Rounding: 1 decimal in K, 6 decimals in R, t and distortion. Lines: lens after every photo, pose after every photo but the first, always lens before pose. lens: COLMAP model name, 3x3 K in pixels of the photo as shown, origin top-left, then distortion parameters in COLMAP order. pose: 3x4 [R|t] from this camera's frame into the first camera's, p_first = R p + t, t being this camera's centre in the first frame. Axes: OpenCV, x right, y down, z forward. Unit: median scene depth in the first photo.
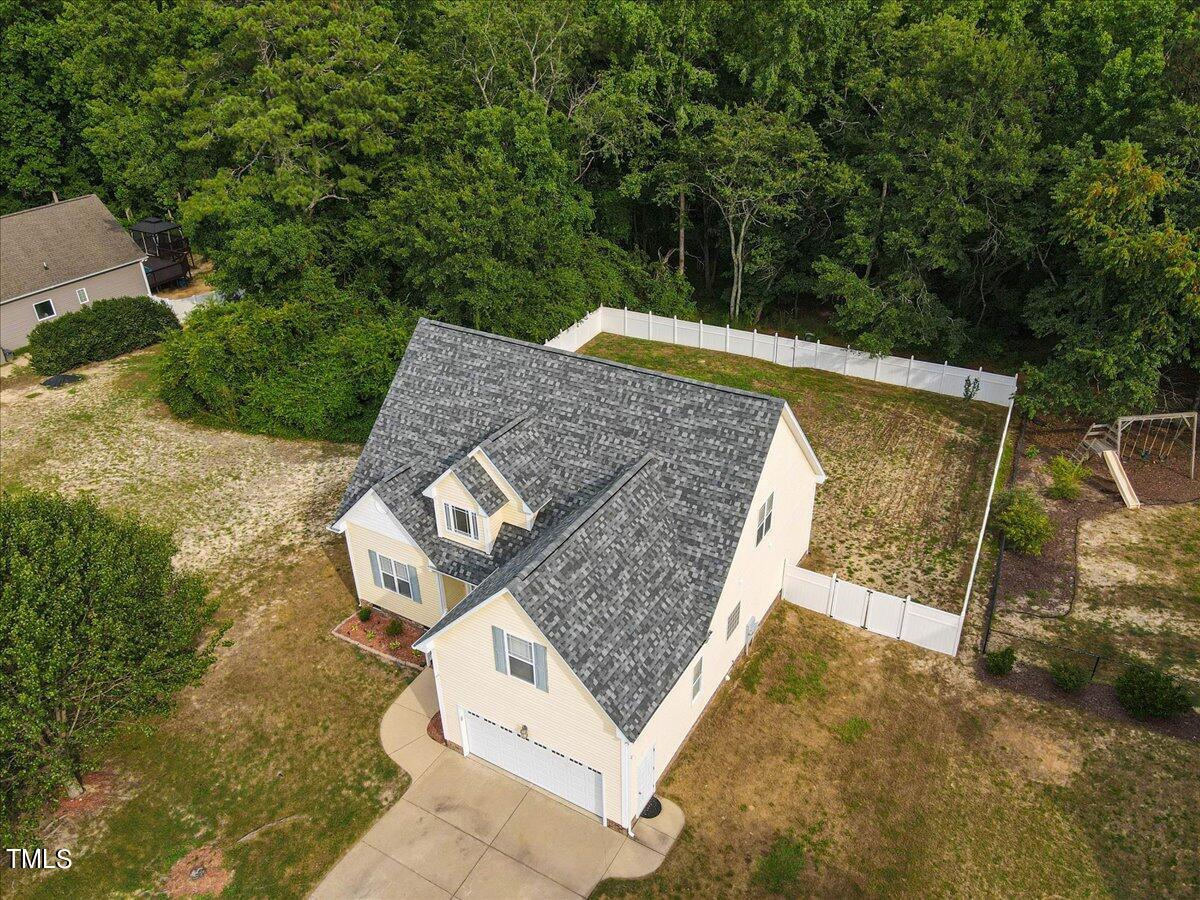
lens RADIAL K [[880.0, 0, 606.4], [0, 880.0, 452.4], [0, 0, 1]] dist [-0.014602, 0.061579]
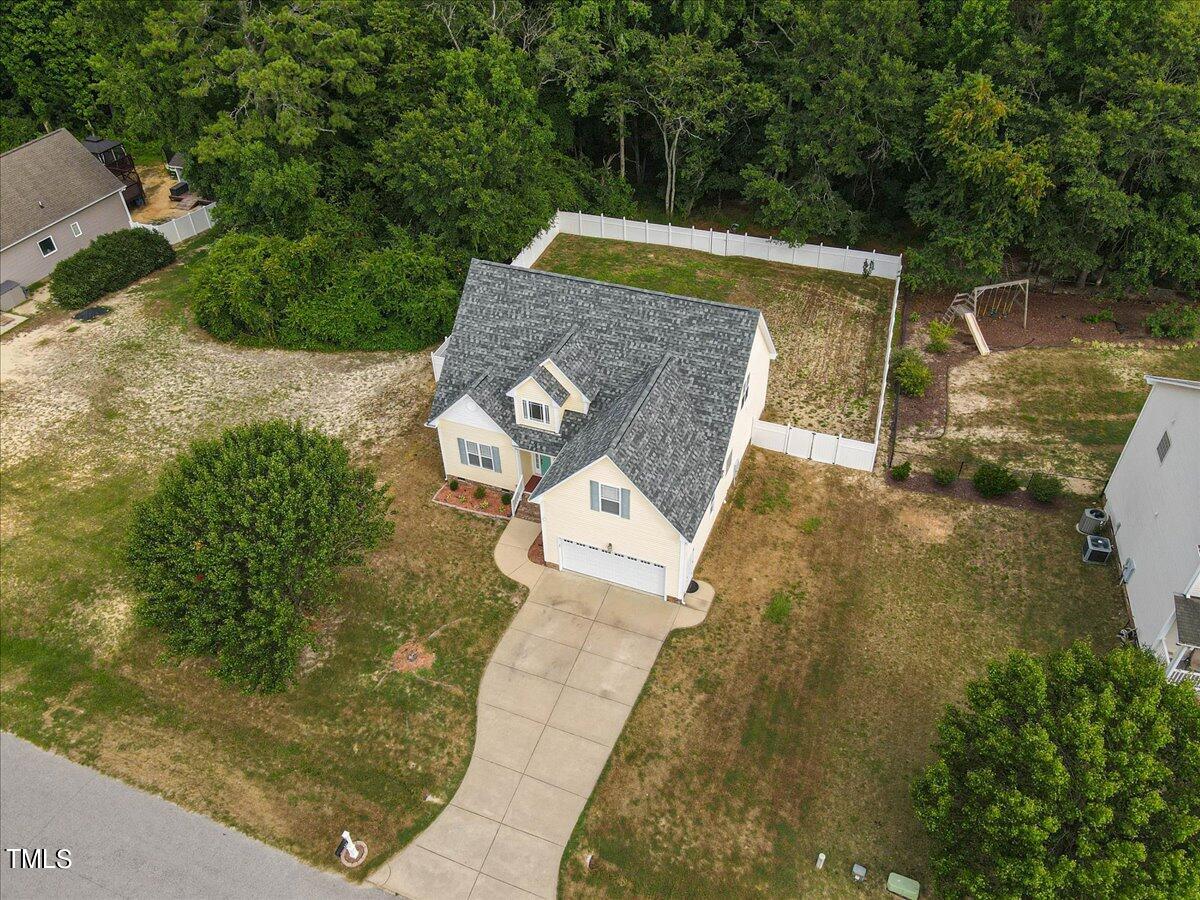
lens RADIAL K [[880.0, 0, 606.4], [0, 880.0, 452.4], [0, 0, 1]] dist [-0.014602, 0.061579]
pose [[0.988194, -0.097258, 0.118375, -0.192629], [0.076824, 0.983066, 0.166369, -0.070606], [-0.132552, -0.155311, 0.978932, -0.338151]]
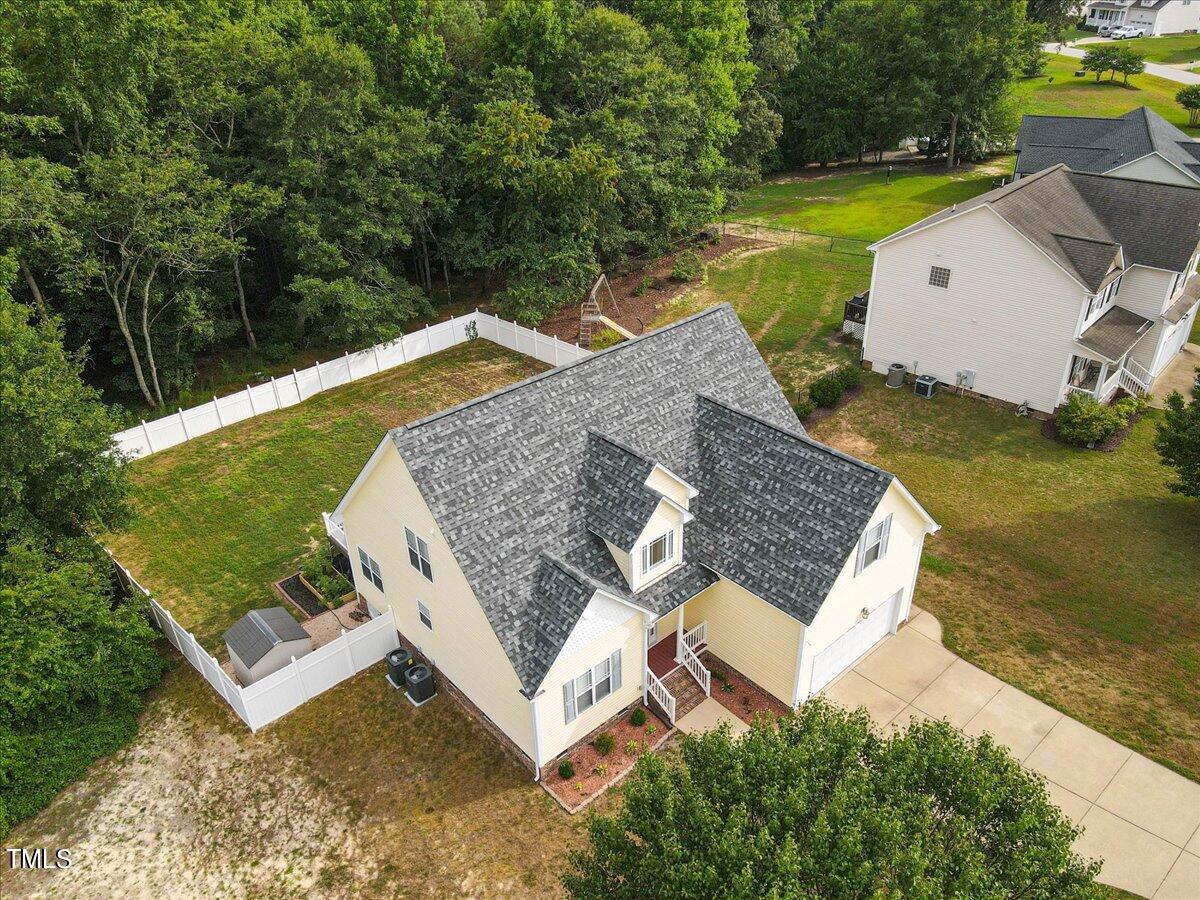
lens RADIAL K [[880.0, 0, 606.4], [0, 880.0, 452.4], [0, 0, 1]] dist [-0.014602, 0.061579]
pose [[0.307041, -0.473925, 0.825300, -0.764487], [0.491873, 0.821410, 0.288697, -0.257907], [-0.814731, 0.317301, 0.485318, 0.477316]]
